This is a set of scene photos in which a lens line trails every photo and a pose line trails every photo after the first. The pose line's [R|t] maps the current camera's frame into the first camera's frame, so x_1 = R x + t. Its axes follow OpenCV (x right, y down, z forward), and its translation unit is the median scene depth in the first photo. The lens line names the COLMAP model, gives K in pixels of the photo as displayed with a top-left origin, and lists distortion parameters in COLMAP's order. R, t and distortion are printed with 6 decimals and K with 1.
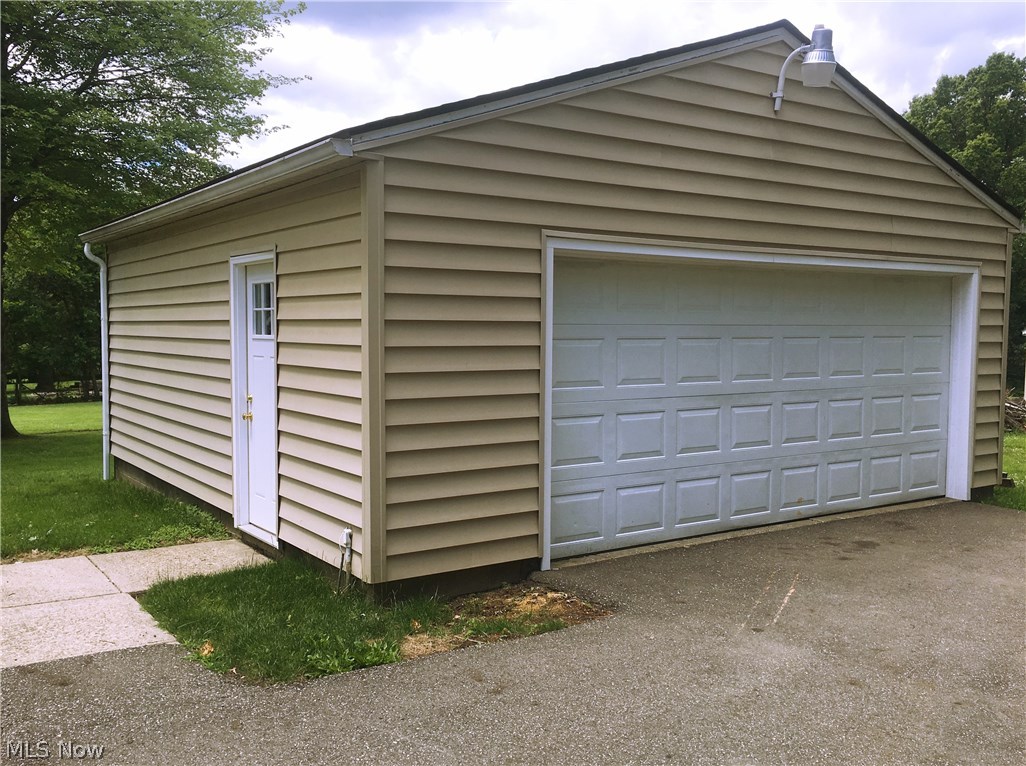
lens RADIAL K [[958.9, 0, 513.0], [0, 958.9, 383.0], [0, 0, 1]] dist [-0.008067, -0.014914]
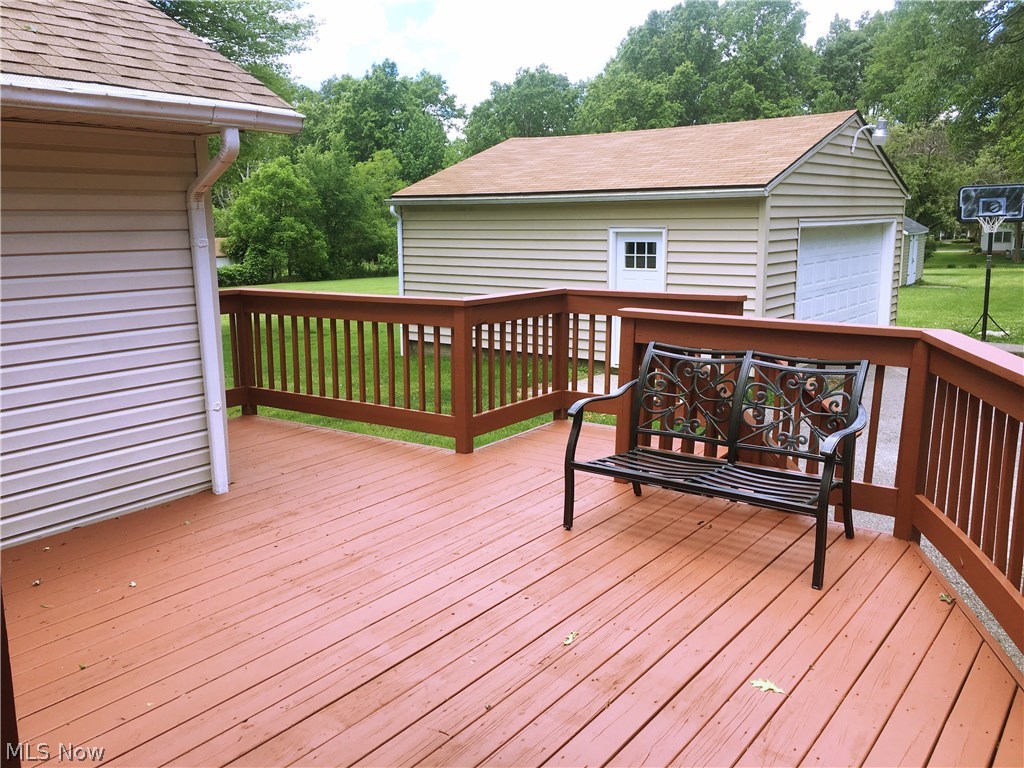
lens RADIAL K [[859.5, 0, 512.0], [0, 859.5, 384.0], [0, 0, 1]] dist [0.001734, -0.011969]
pose [[0.952172, -0.074256, 0.296402, -0.093928], [0.033253, 0.989443, 0.141055, -0.006533], [-0.303747, -0.124452, 0.944589, -0.056466]]
